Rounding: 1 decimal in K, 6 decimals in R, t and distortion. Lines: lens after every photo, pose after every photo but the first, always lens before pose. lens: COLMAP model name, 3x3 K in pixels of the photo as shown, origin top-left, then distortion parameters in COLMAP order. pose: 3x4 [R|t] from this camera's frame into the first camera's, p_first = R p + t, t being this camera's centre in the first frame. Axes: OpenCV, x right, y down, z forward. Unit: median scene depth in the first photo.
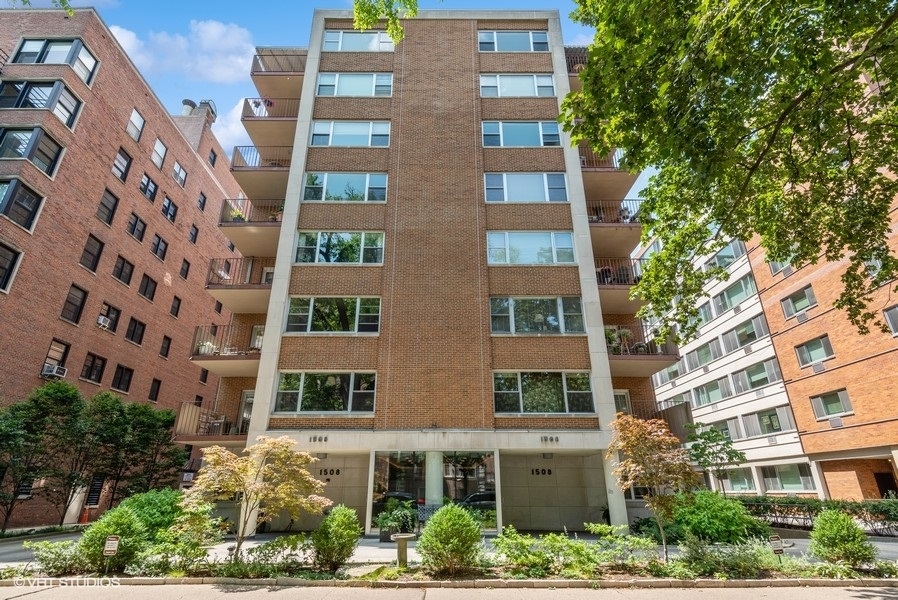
lens RADIAL K [[455.0, 0, 449.0], [0, 455.0, 300.0], [0, 0, 1]] dist [0.004550, -0.000196]
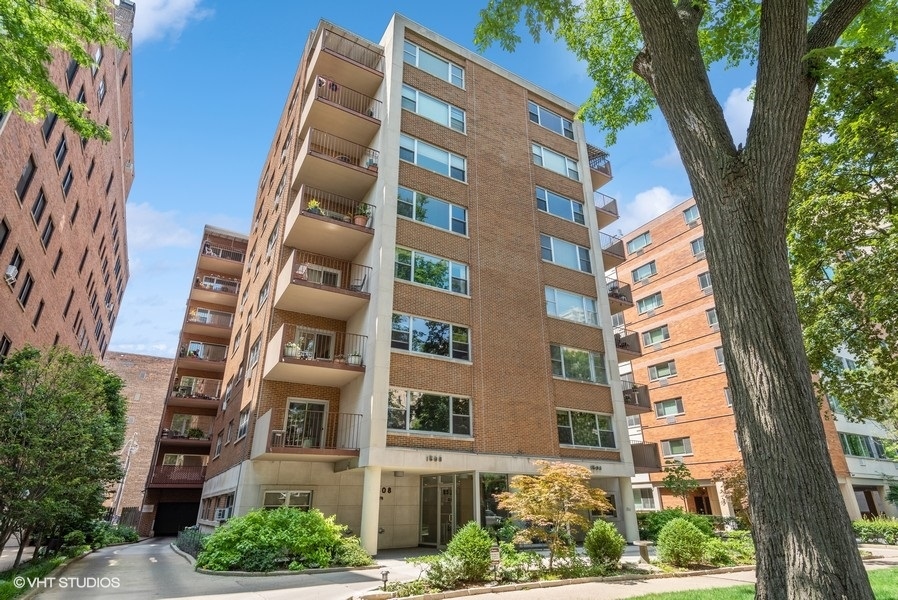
lens RADIAL K [[485.2, 0, 450.1], [0, 485.2, 292.5], [0, 0, 1]] dist [0.005941, 0.000650]
pose [[0.865933, 0.203731, 0.456785, -0.740885], [-0.193002, 0.978654, -0.070615, 0.001811], [-0.461421, -0.027013, 0.886770, 0.001397]]
